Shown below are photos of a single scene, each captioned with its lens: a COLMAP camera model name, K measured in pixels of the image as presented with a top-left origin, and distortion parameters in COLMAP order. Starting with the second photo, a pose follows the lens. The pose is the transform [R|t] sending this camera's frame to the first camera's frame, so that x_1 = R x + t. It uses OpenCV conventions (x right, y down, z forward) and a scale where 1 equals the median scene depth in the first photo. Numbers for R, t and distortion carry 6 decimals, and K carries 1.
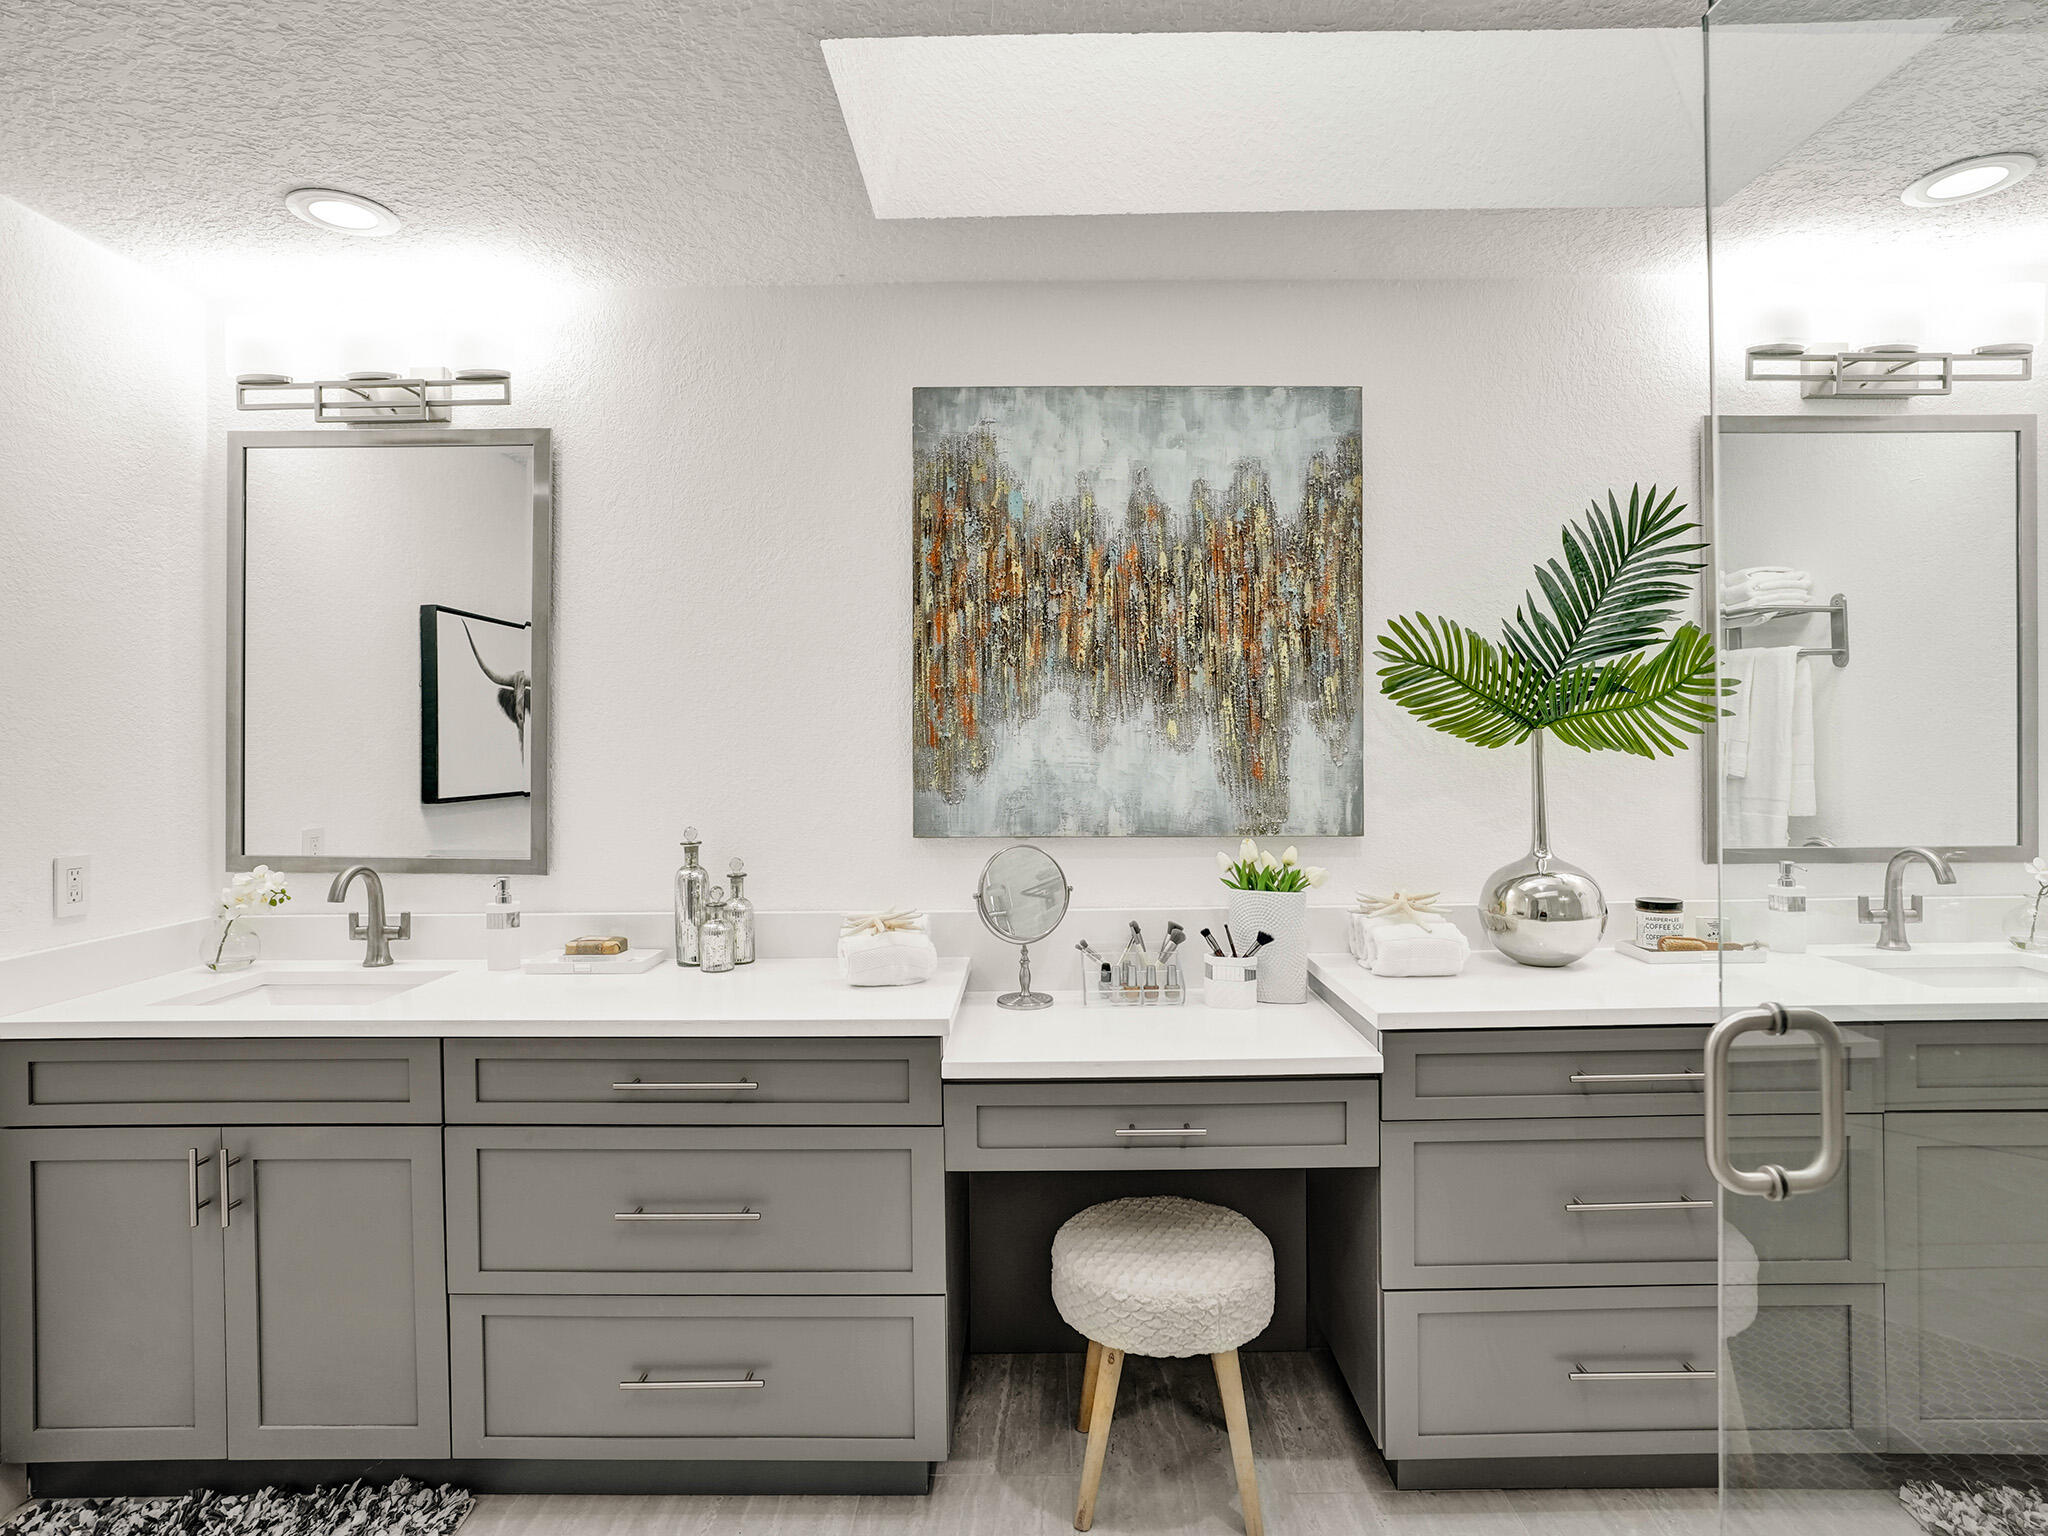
lens RADIAL K [[1085.9, 0, 1042.0], [0, 1085.9, 729.7], [0, 0, 1]] dist [-0.048200, 0.023963]
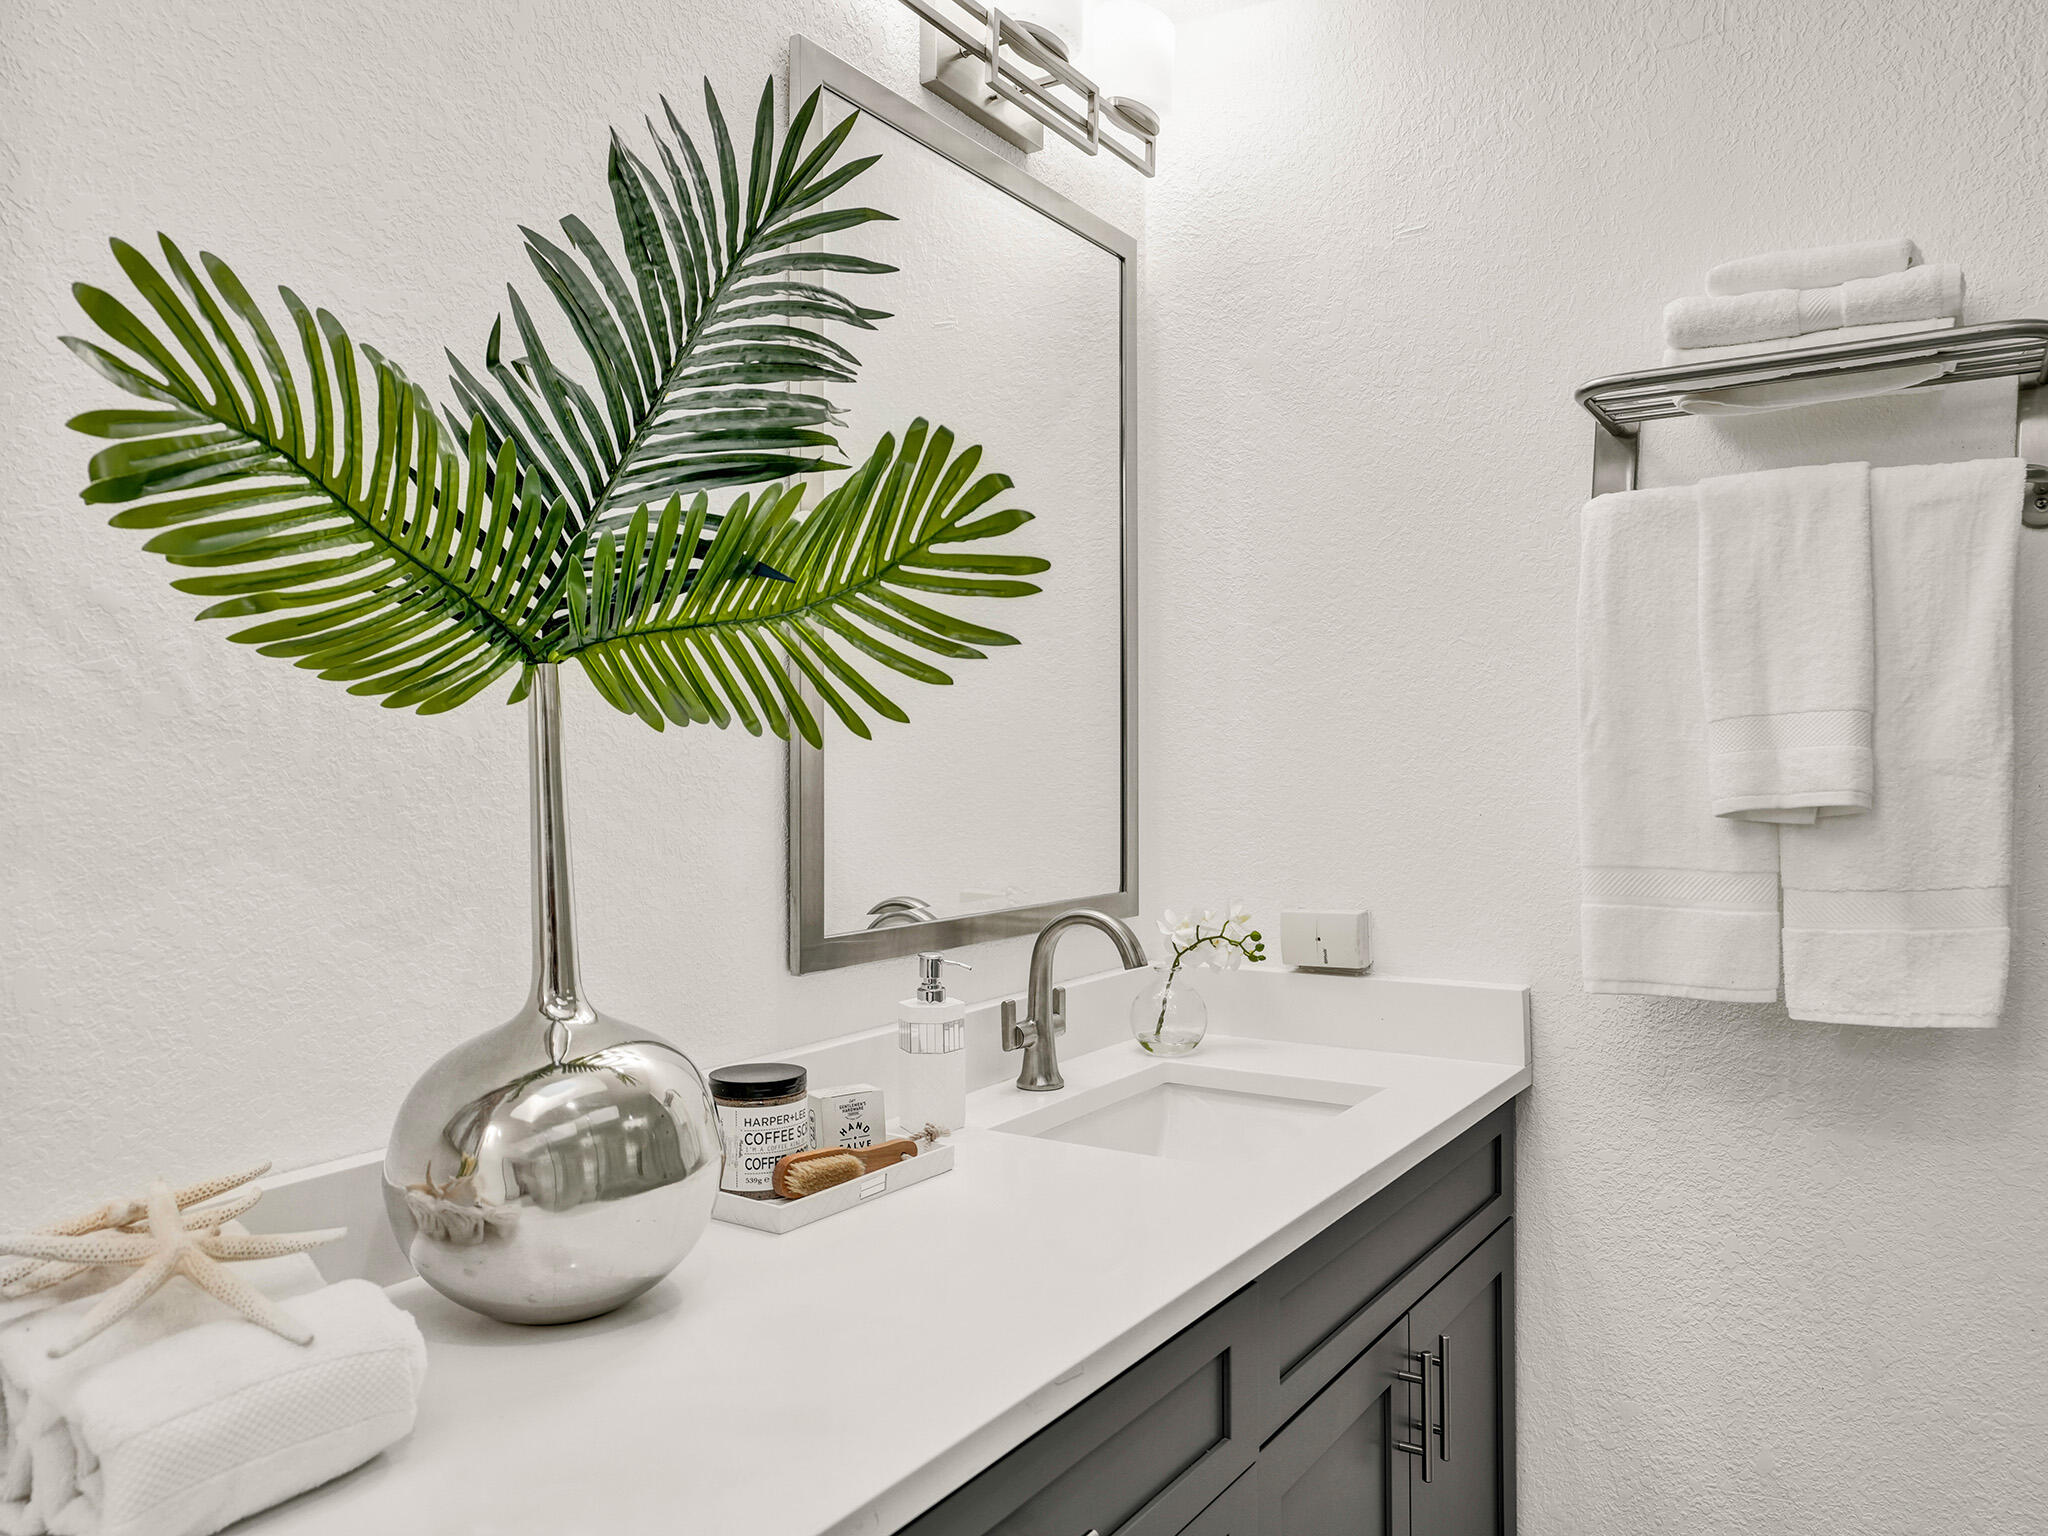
lens RADIAL K [[1496.6, 0, 1030.0], [0, 1496.6, 764.8], [0, 0, 1]] dist [0.006830, 0.004770]
pose [[0.544784, 0.002175, 0.838574, 0.118202], [-0.006308, 0.999979, 0.001504, 0.030077], [-0.838553, -0.006109, 0.544786, 0.559538]]
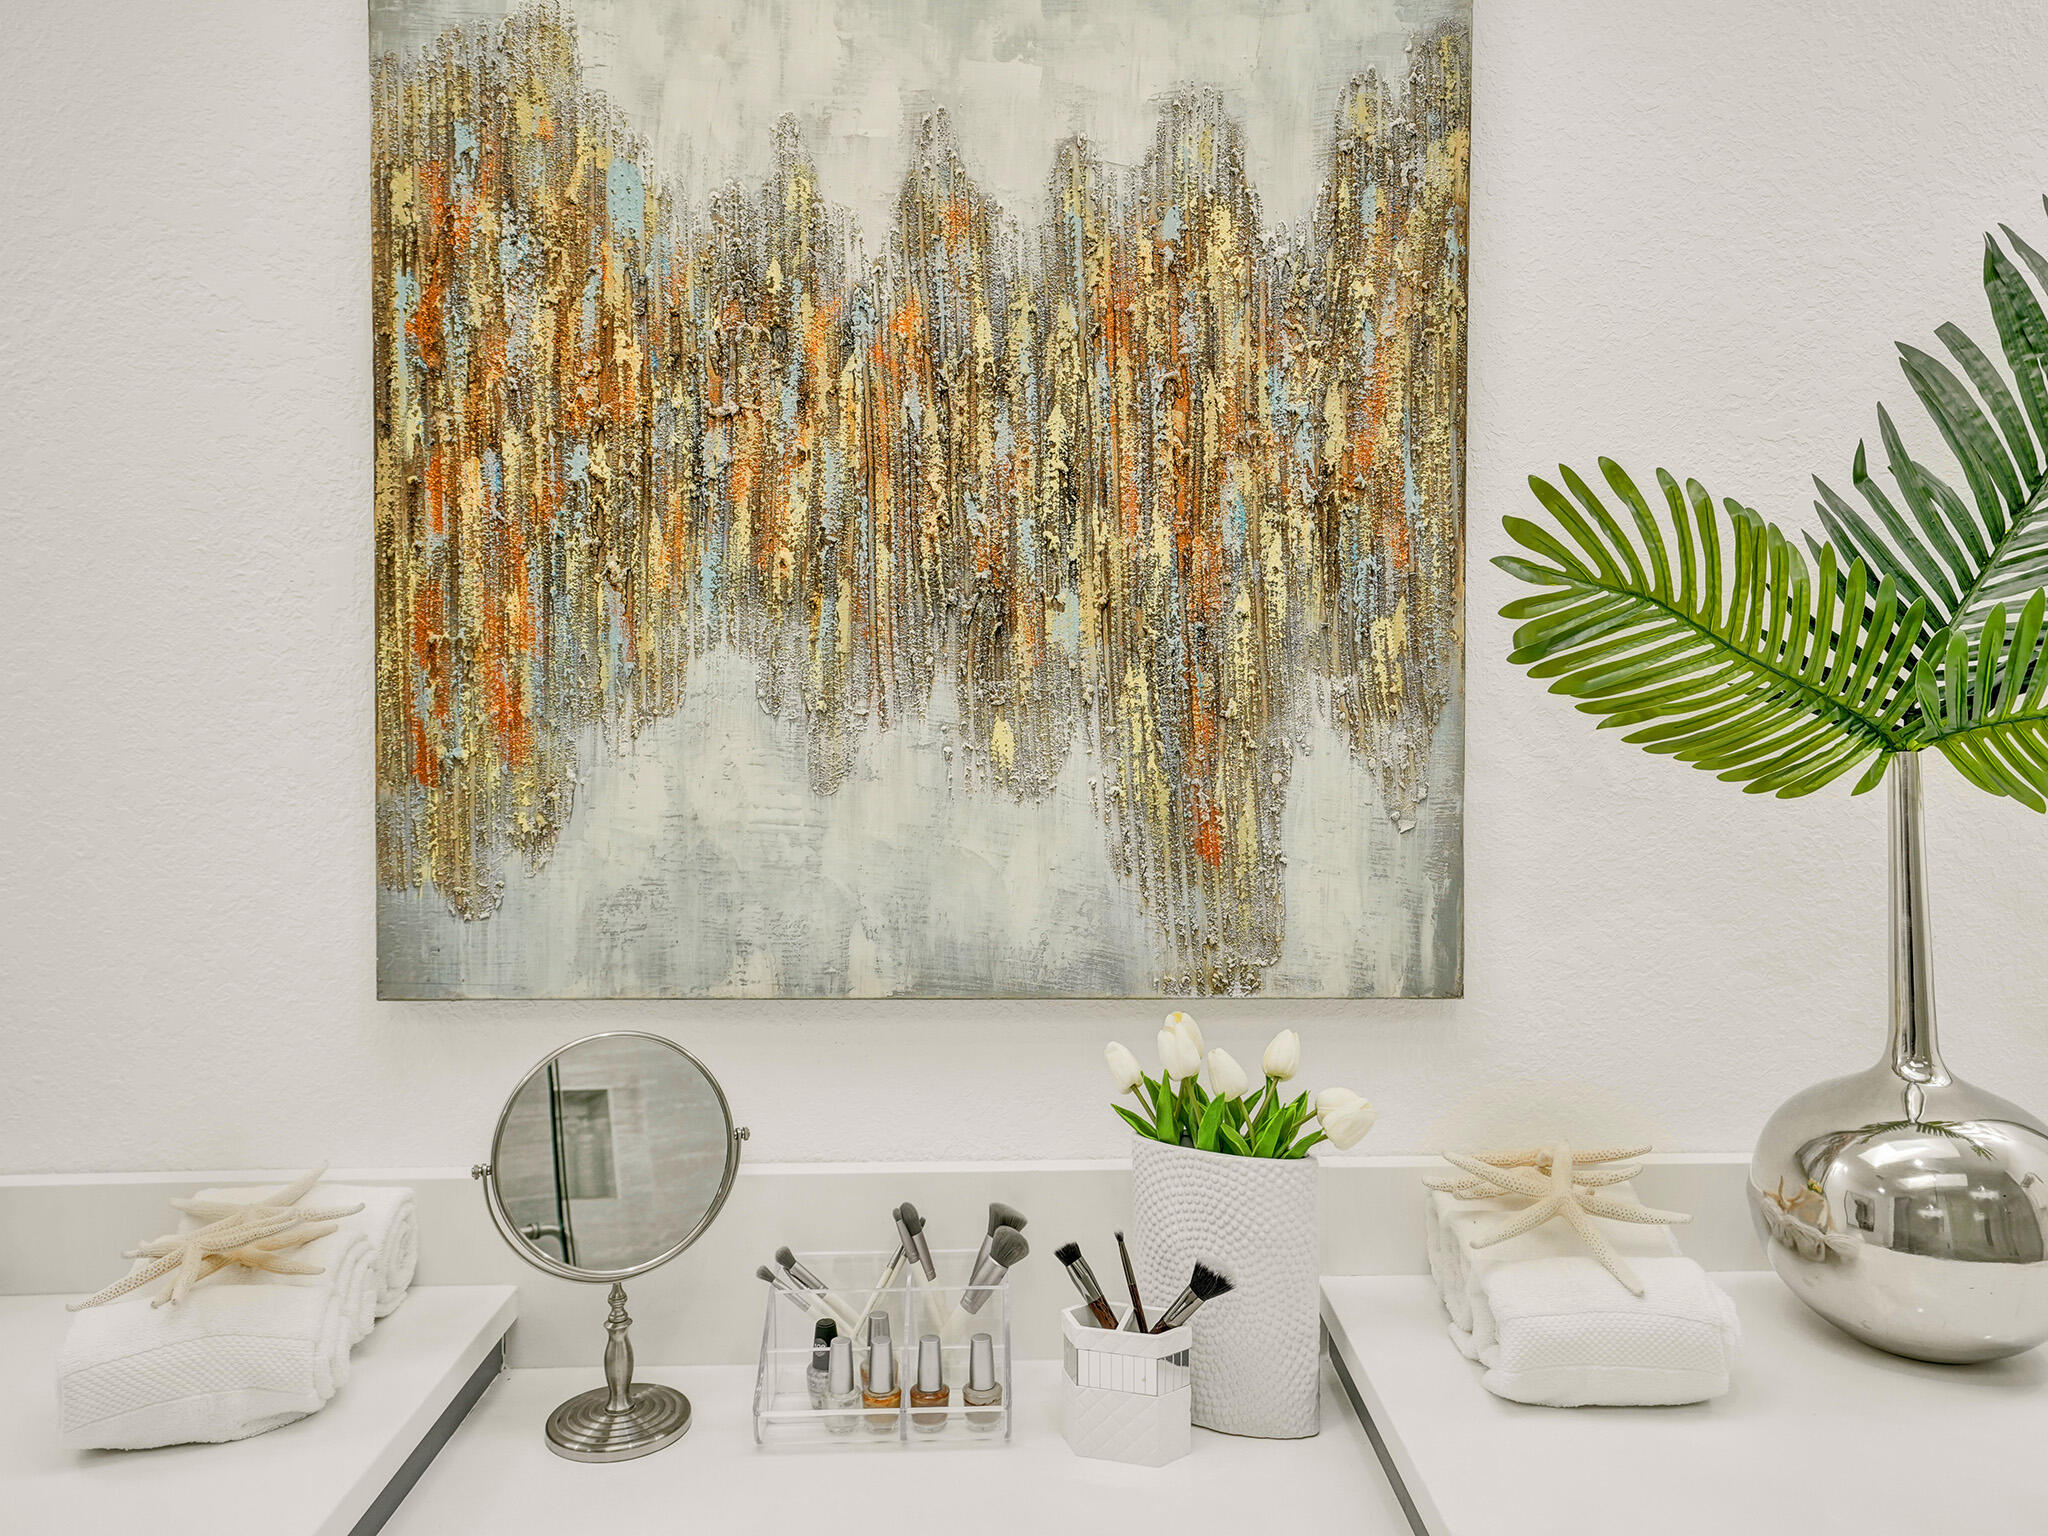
lens RADIAL K [[1534.0, 0, 1020.6], [0, 1534.0, 695.7], [0, 0, 1]] dist [0.004348, 0.024309]
pose [[0.999977, 0.004594, 0.004920, 0.124158], [-0.004679, 0.999836, 0.017495, -0.028679], [-0.004839, -0.017518, 0.999835, 0.412979]]
